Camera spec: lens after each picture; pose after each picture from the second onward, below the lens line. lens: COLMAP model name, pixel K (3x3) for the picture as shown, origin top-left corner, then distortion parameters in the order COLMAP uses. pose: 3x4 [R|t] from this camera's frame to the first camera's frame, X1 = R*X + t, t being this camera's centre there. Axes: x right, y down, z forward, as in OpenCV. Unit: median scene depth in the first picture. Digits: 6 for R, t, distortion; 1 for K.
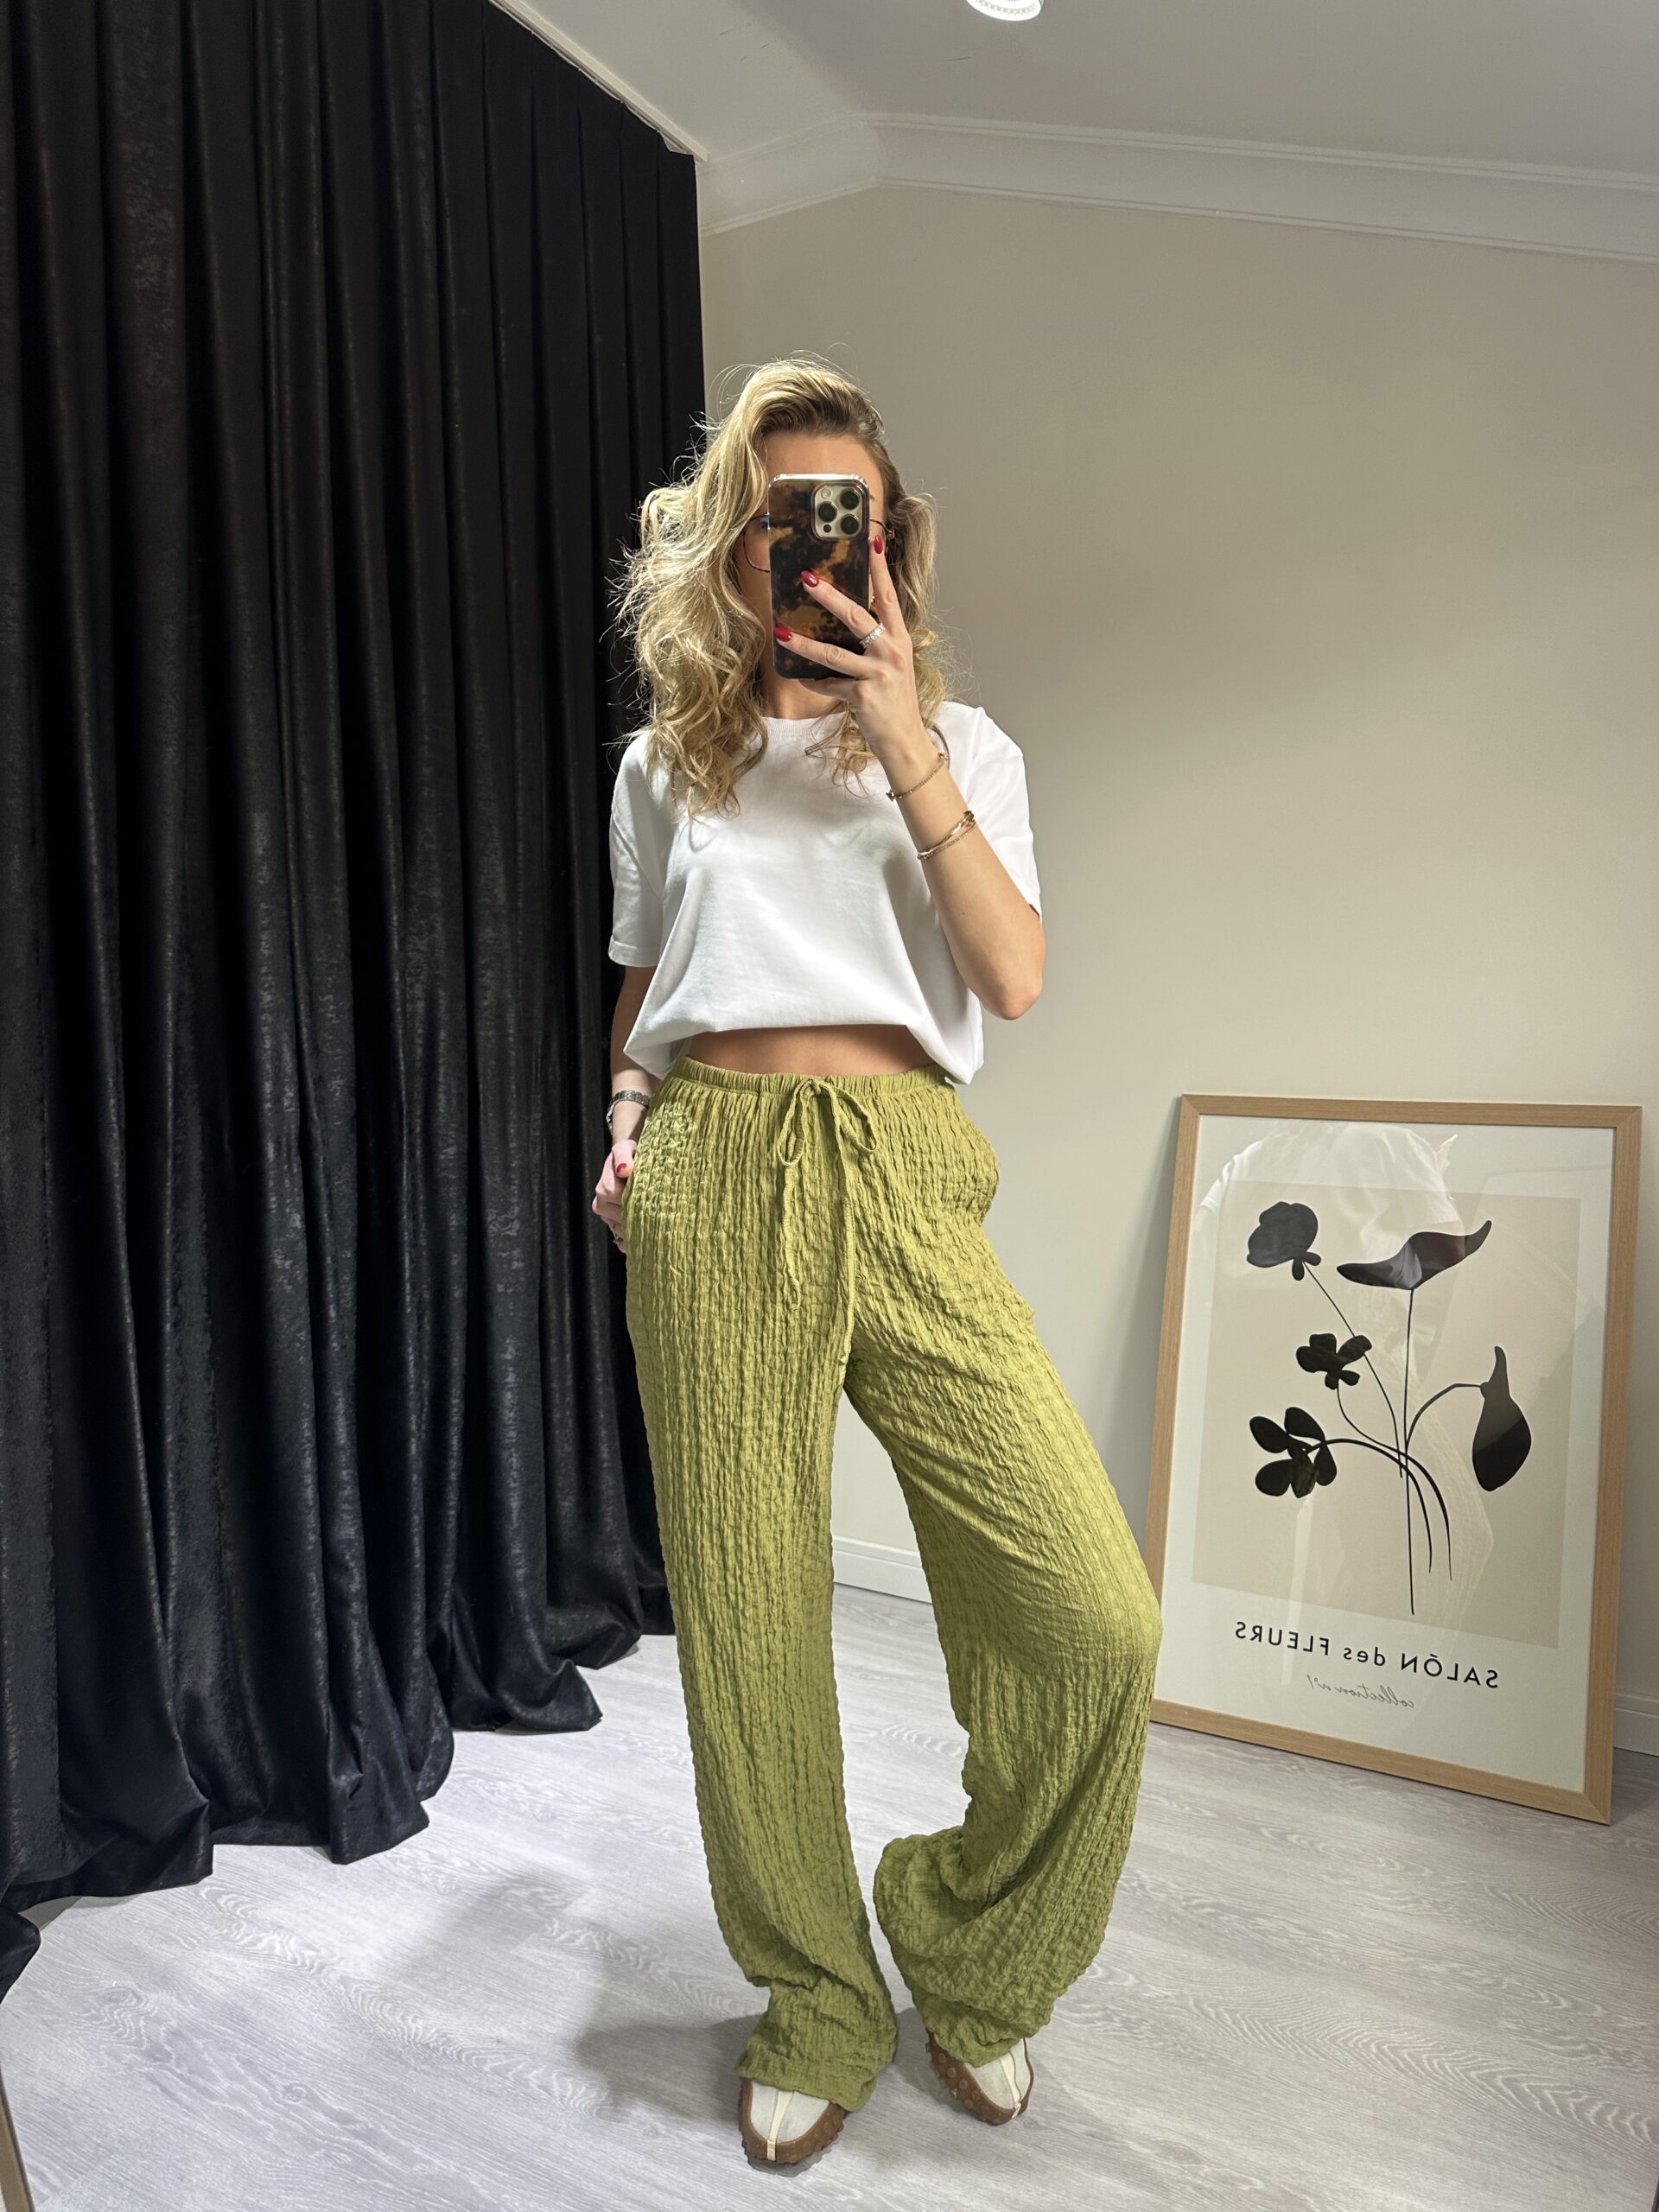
lens RADIAL K [[1514.3, 0, 838.8], [0, 1514.3, 1064.3], [0, 0, 1]] dist [-0.051955, 0.020232]
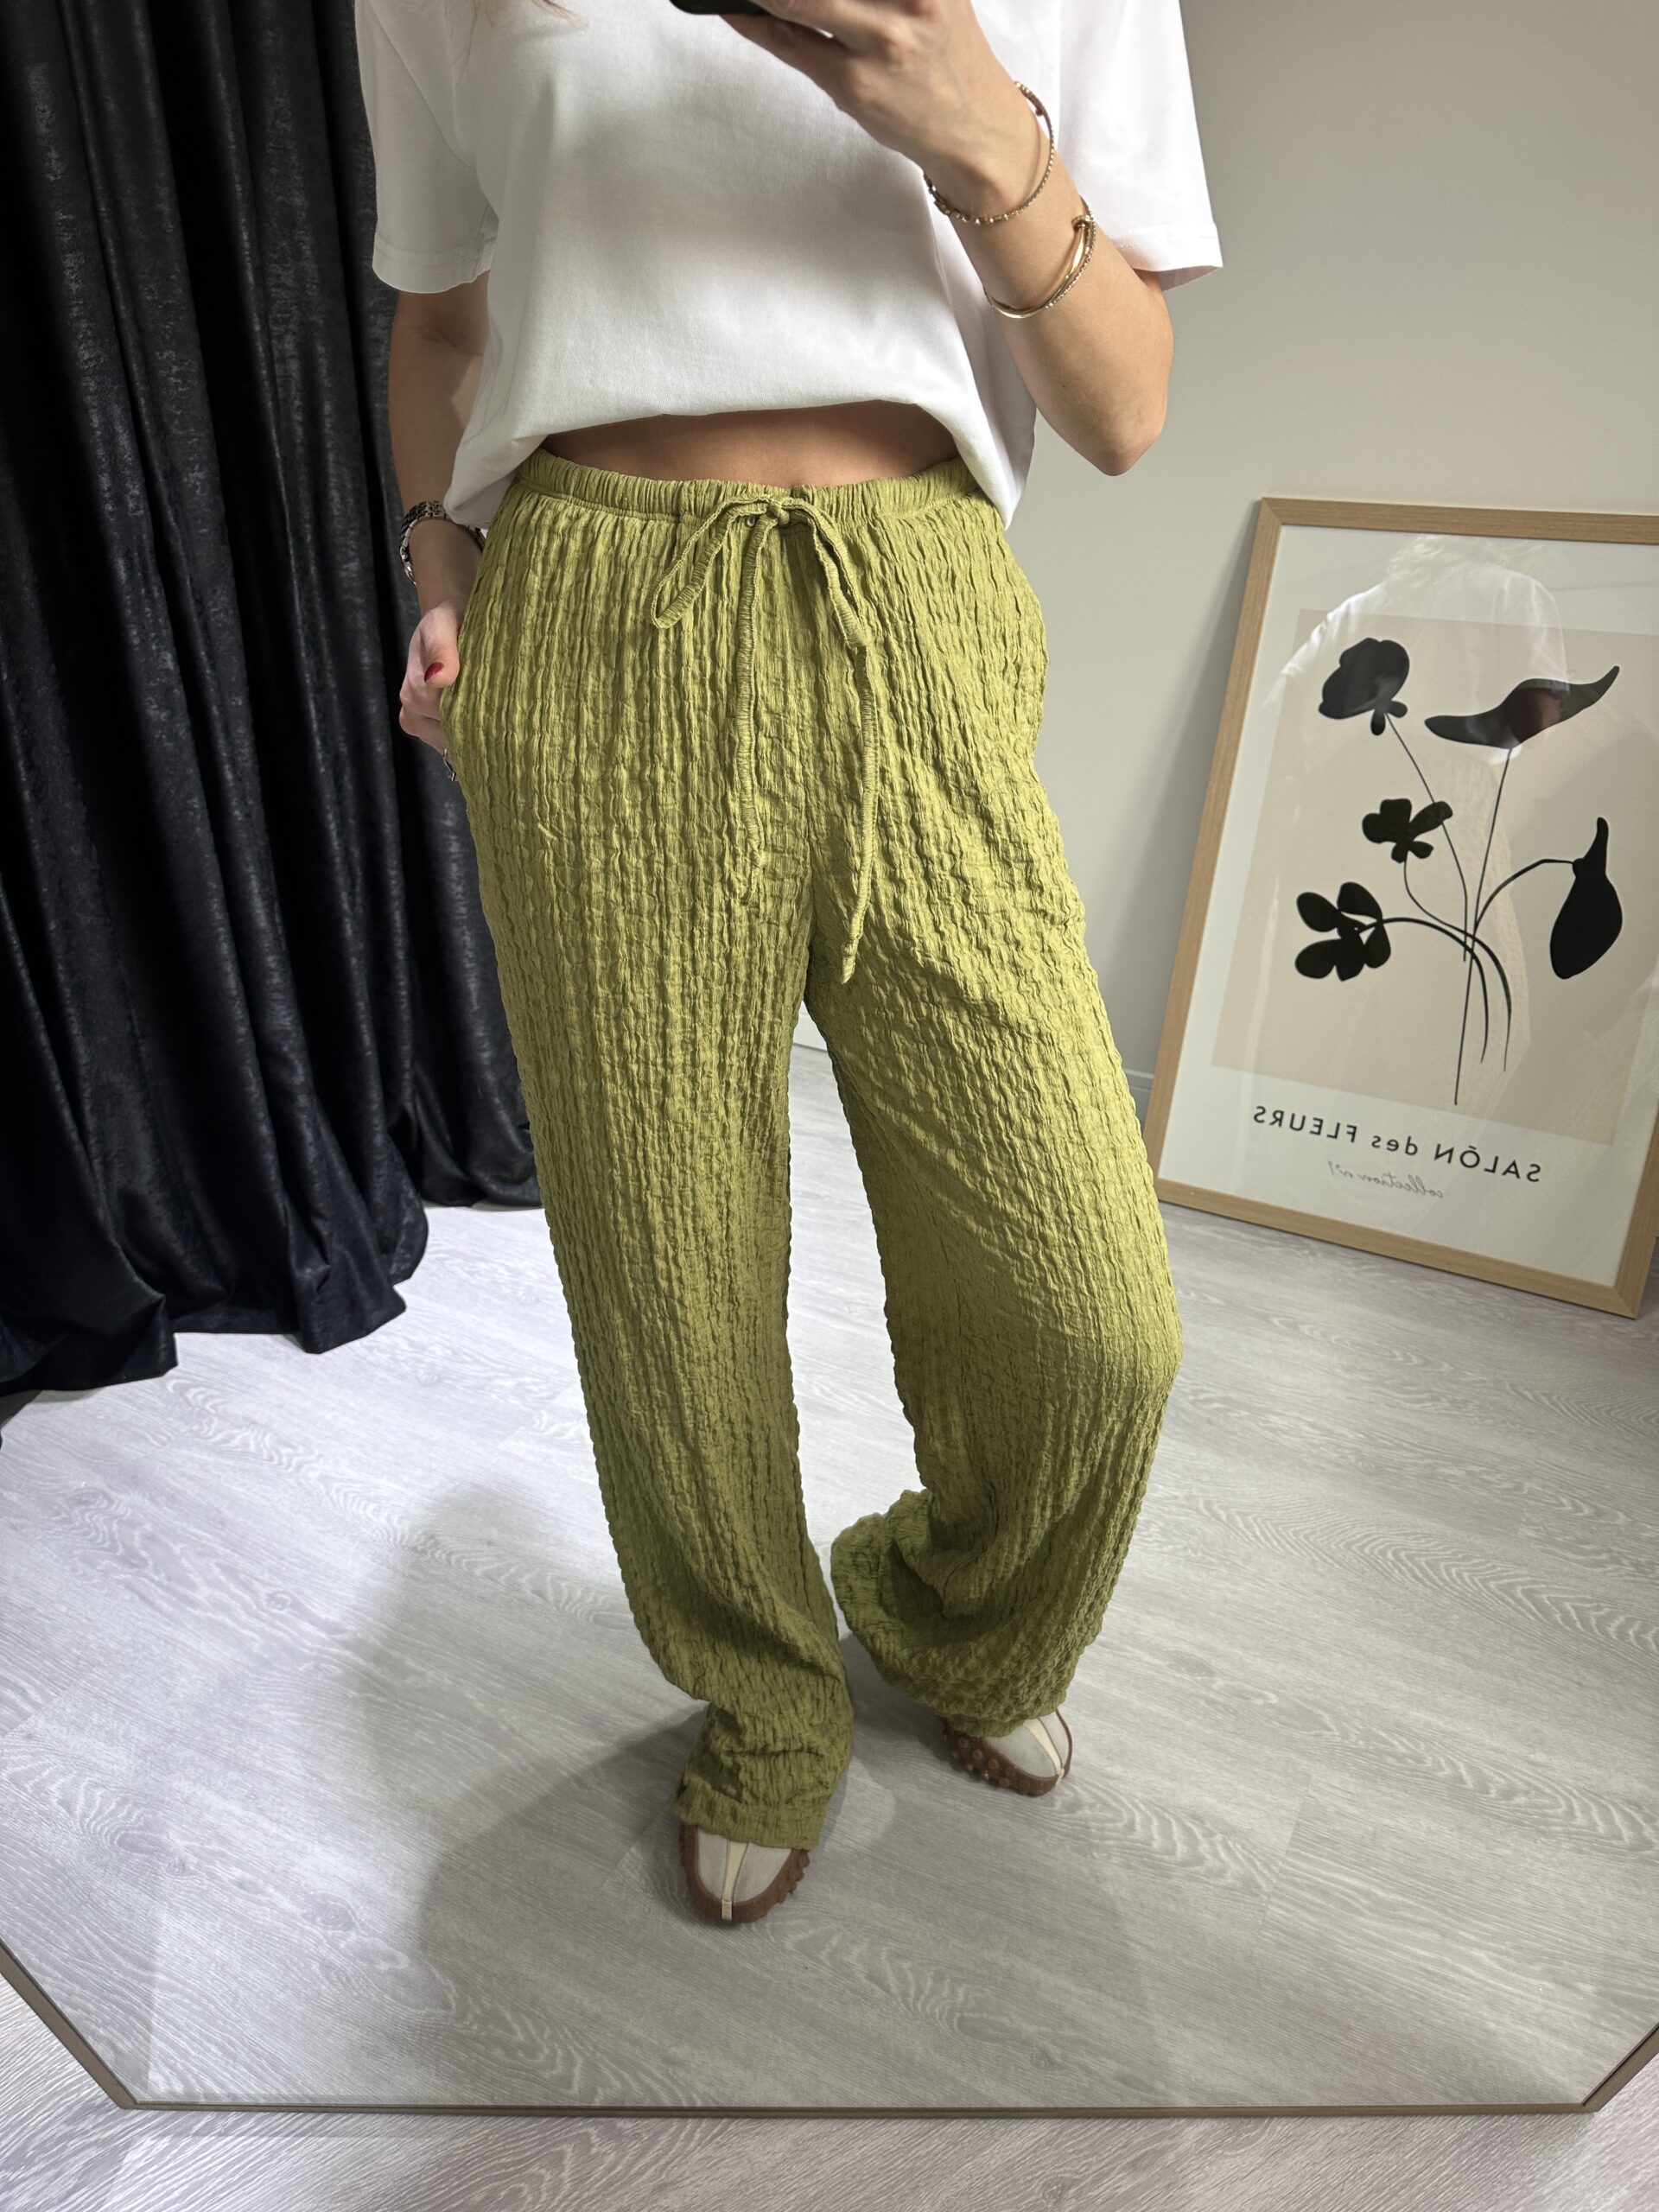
lens RADIAL K [[1574.8, 0, 829.5], [0, 1574.8, 1106.0], [0, 0, 1]] dist [-0.010744, -0.010077]
pose [[0.999934, 0.005580, 0.010020, -0.015903], [-0.008991, 0.923810, 0.382745, 0.000305], [-0.007120, -0.382810, 0.923800, 0.137337]]
